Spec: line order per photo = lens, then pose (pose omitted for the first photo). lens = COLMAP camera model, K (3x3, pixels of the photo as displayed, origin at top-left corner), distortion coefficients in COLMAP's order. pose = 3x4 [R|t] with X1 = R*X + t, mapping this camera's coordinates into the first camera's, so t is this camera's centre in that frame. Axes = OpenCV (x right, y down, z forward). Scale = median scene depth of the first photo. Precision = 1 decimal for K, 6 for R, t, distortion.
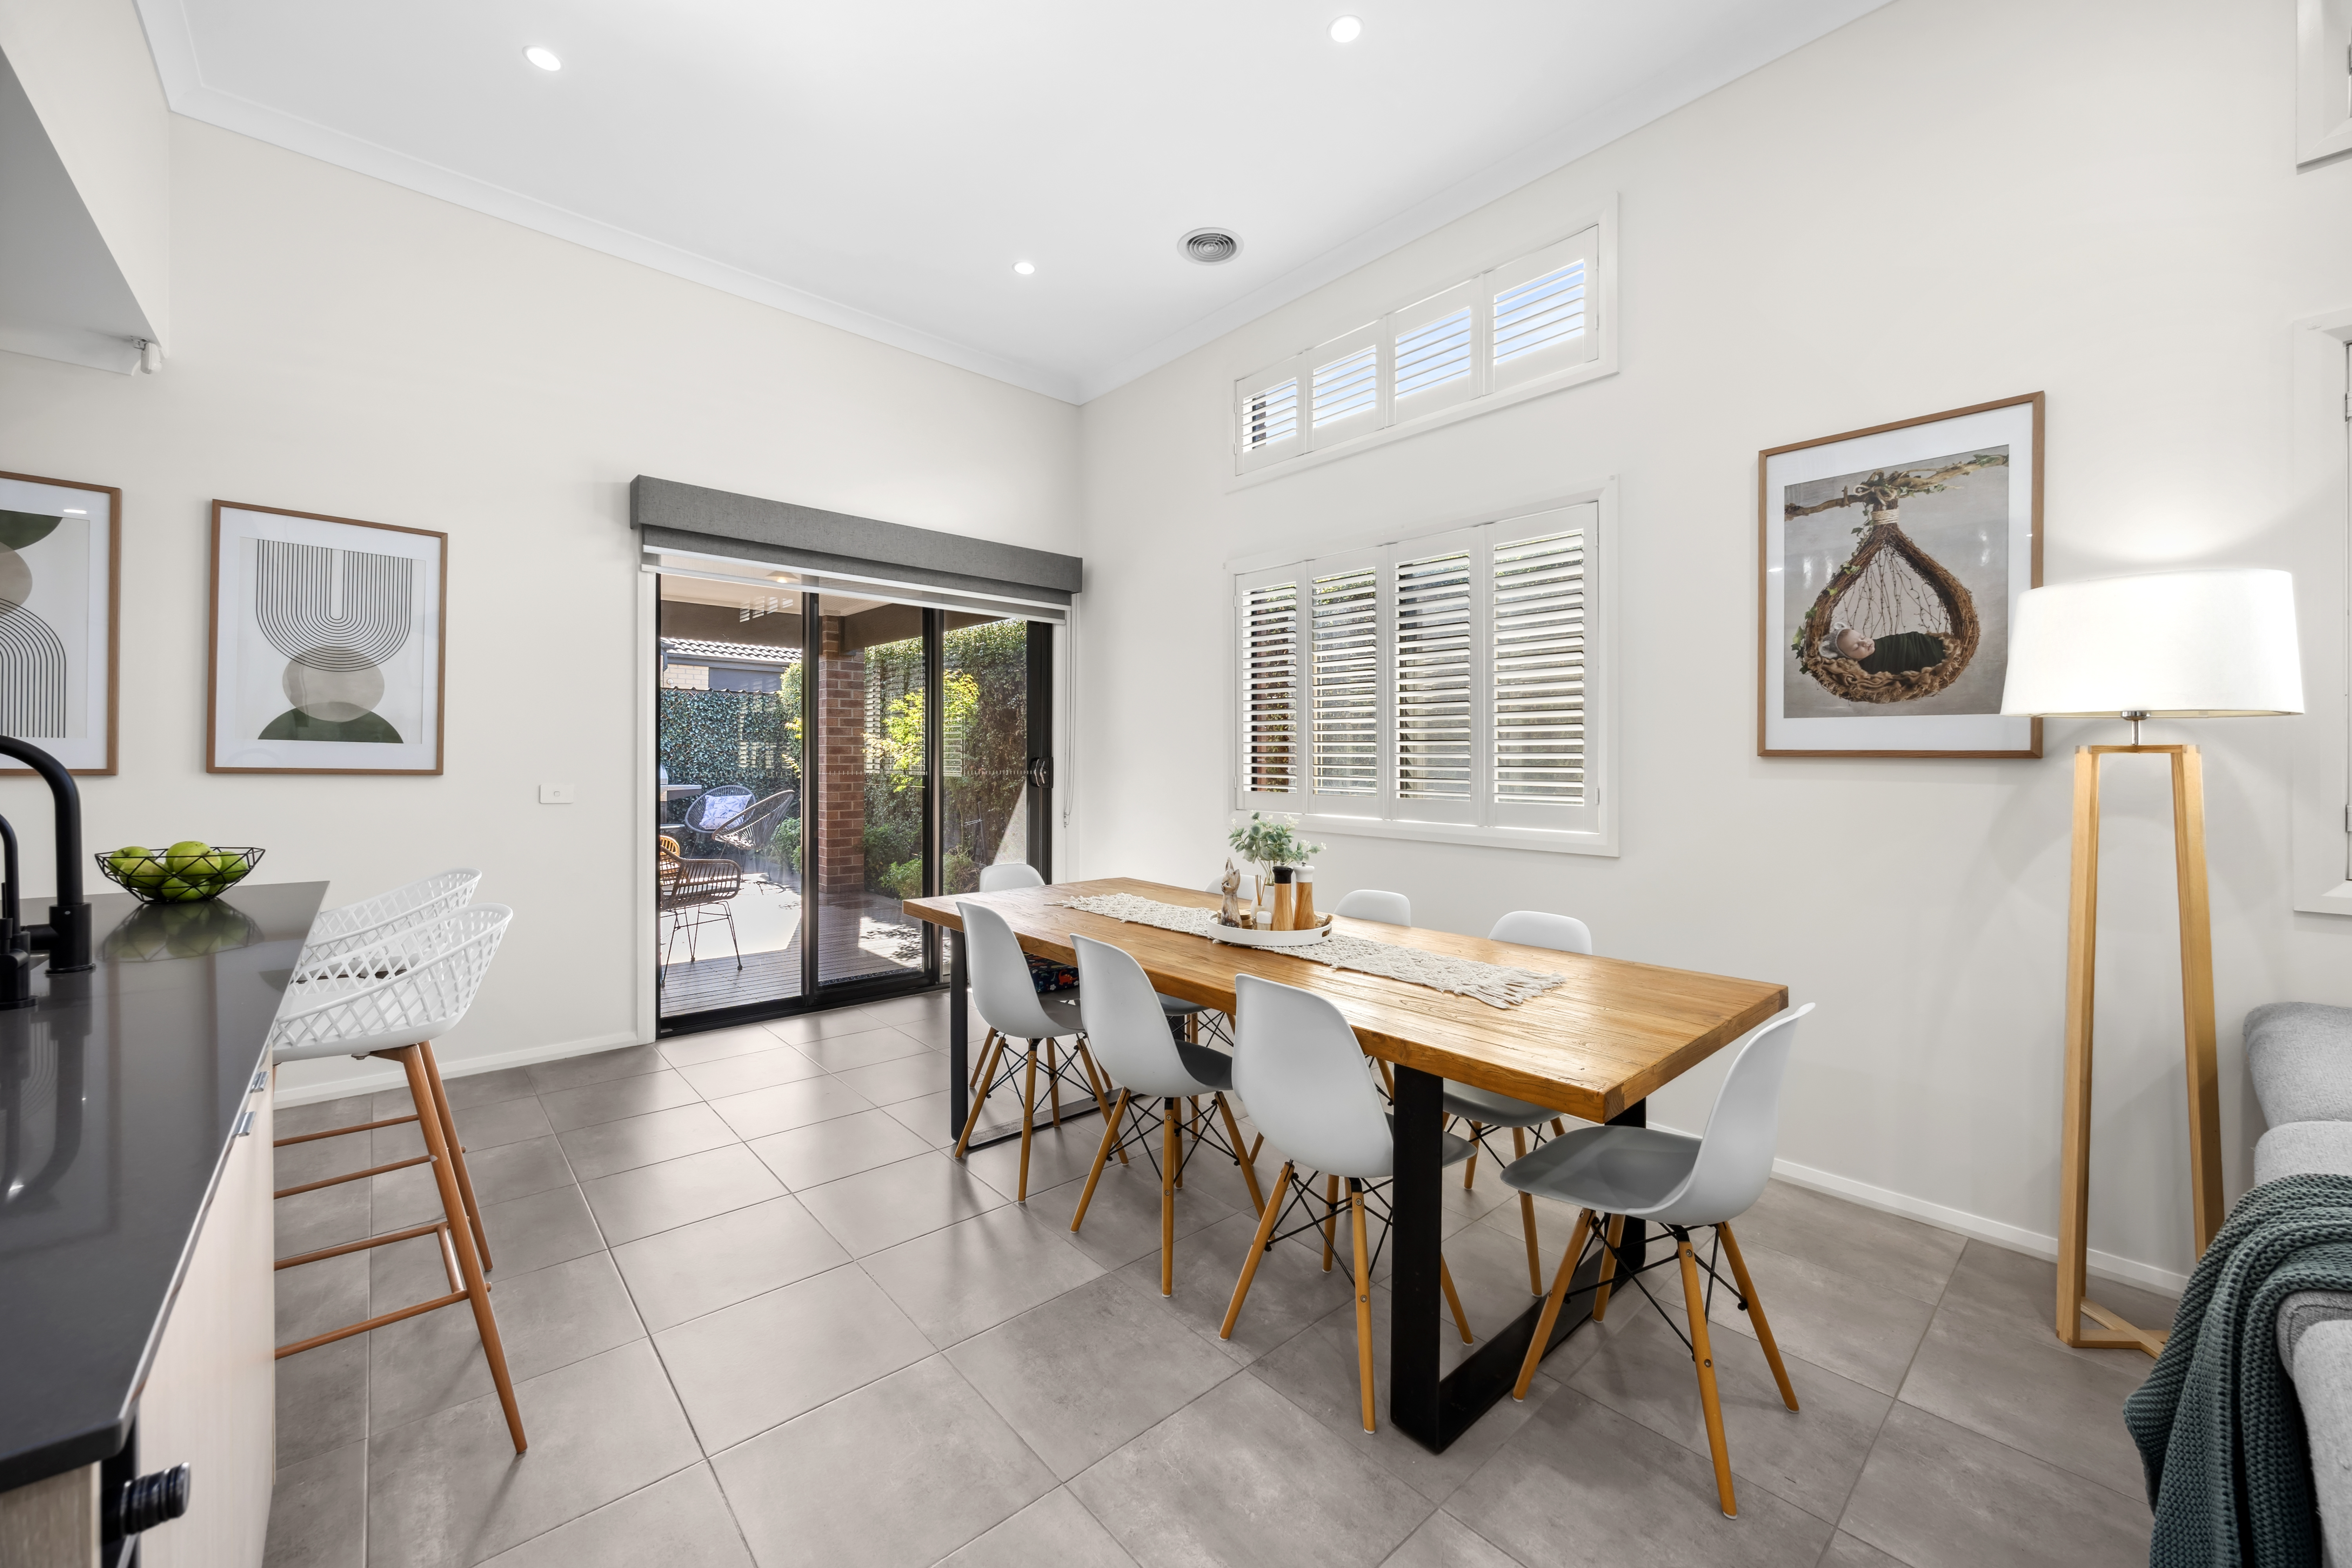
lens RADIAL K [[912.6, 0, 1179.5], [0, 912.6, 767.2], [0, 0, 1]] dist [0.000120, -0.001523]
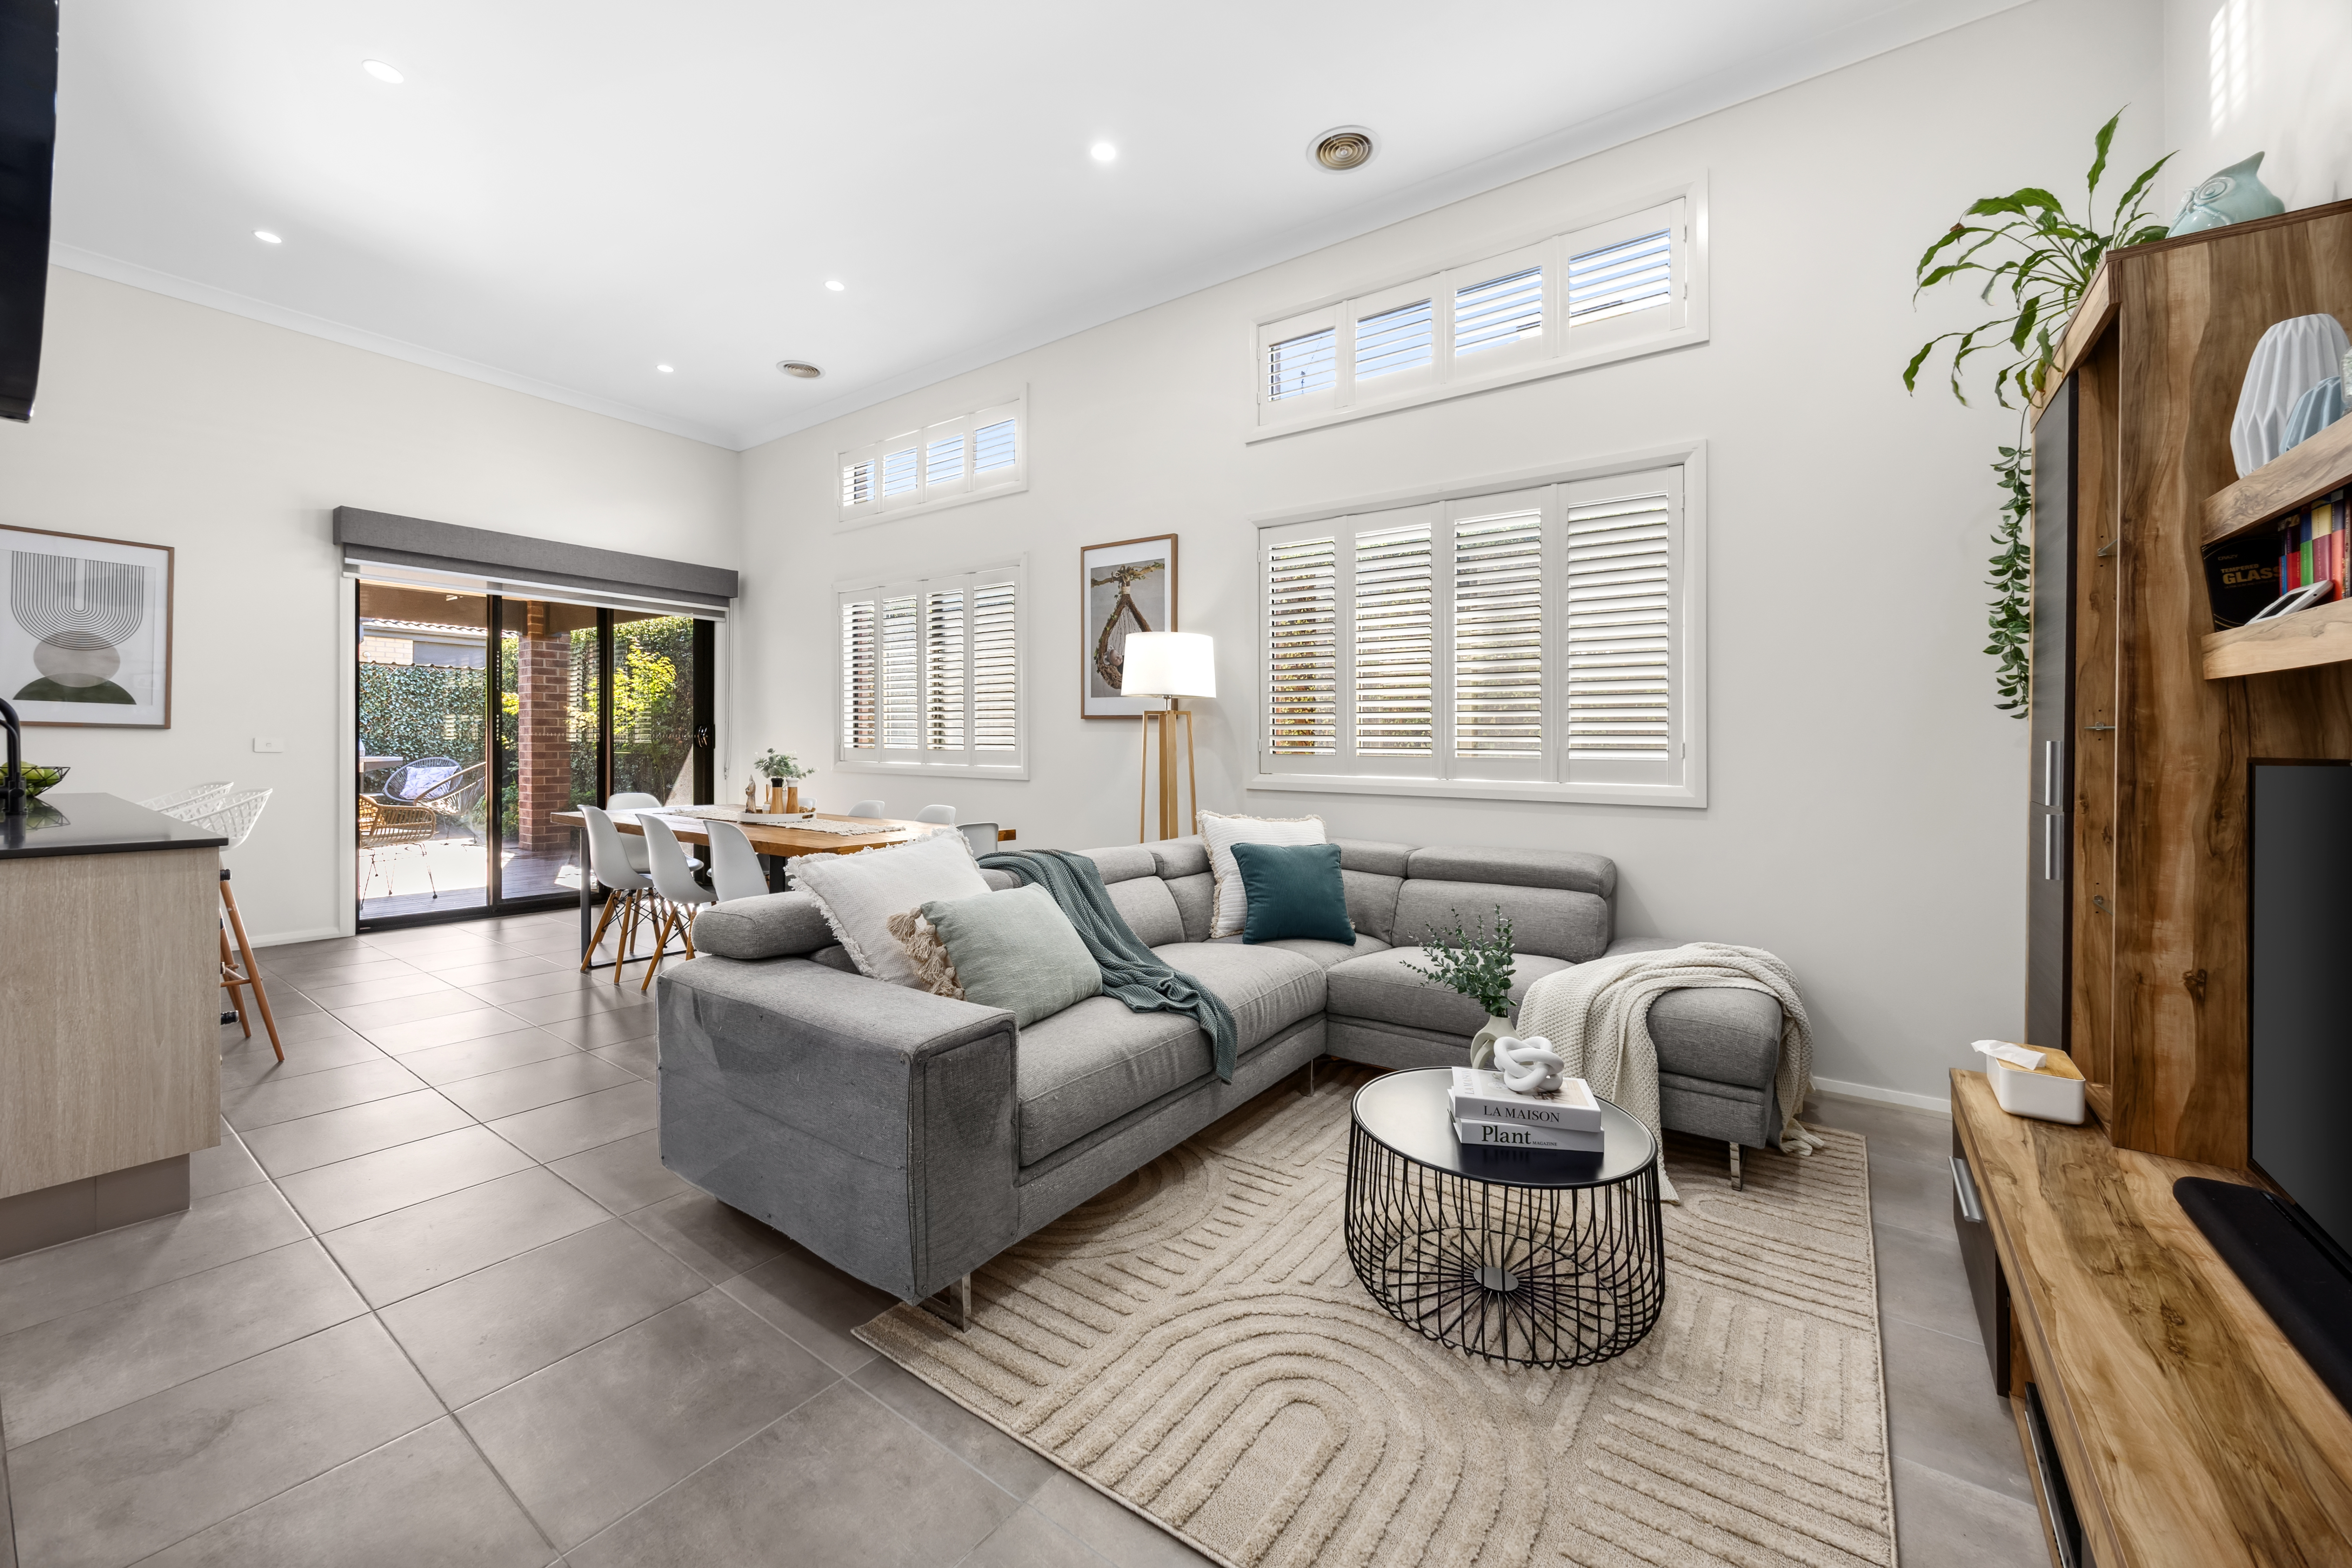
lens RADIAL K [[912.6, 0, 1177.8], [0, 912.6, 752.5], [0, 0, 1]] dist [0.000120, -0.001523]
pose [[0.976350, -0.000106, 0.216197, 0.277276], [-0.000123, 0.999999, 0.001046, 0.033549], [-0.216197, -0.001048, 0.976349, -0.500333]]
